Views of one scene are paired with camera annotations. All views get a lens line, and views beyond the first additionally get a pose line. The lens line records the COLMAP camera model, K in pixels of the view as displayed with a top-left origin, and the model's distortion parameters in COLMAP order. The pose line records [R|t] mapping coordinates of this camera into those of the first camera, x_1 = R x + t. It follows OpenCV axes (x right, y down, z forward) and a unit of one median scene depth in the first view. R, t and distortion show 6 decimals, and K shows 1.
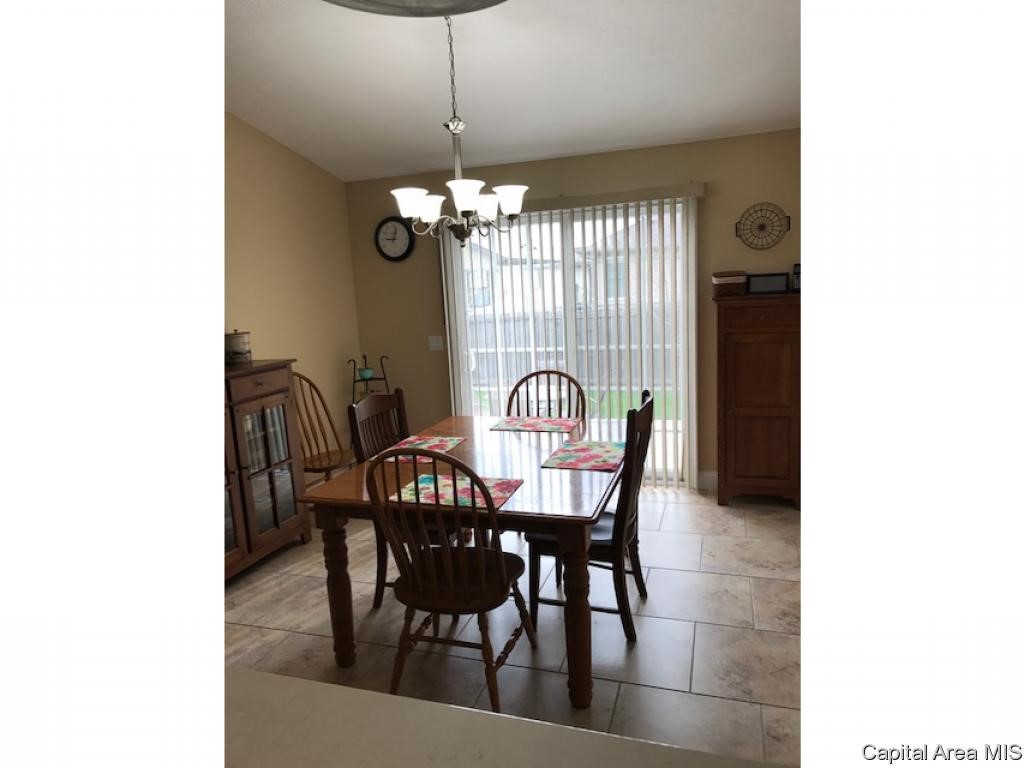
lens RADIAL K [[626.7, 0, 512.3], [0, 626.7, 382.6], [0, 0, 1]] dist [-0.004617, -0.000443]
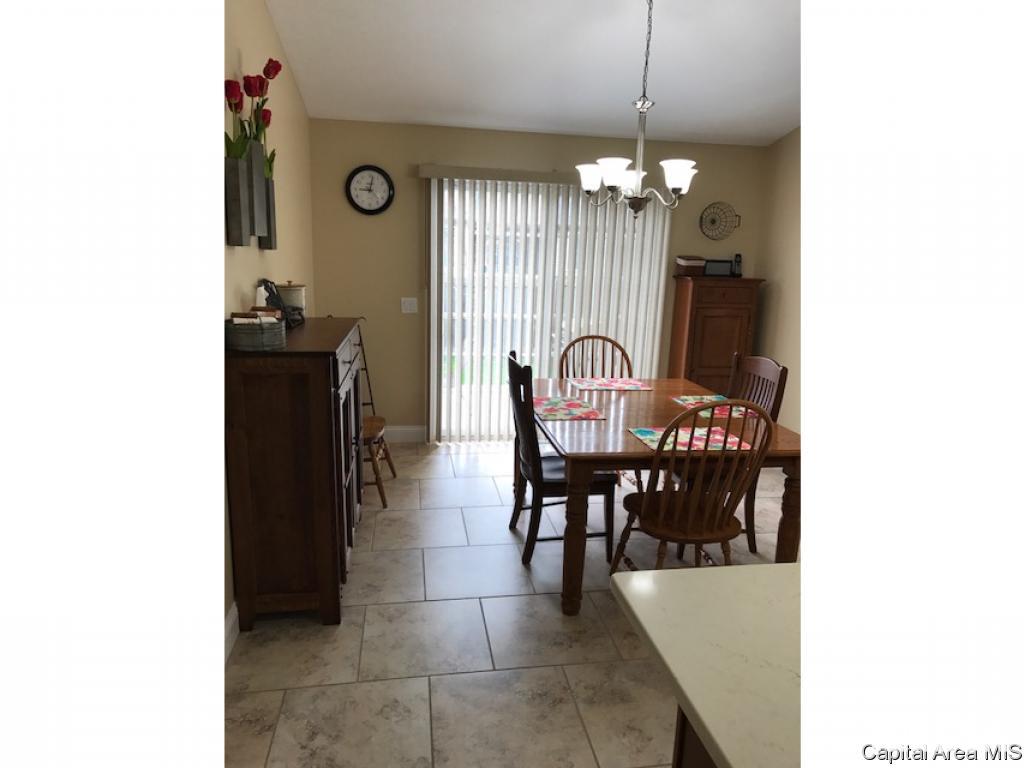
lens RADIAL K [[626.7, 0, 514.0], [0, 626.7, 386.9], [0, 0, 1]] dist [-0.004617, -0.000443]
pose [[0.878835, -0.022209, 0.476608, -0.571642], [-0.003334, 0.998606, 0.052681, 0.012063], [-0.477114, -0.047887, 0.877536, 0.104048]]
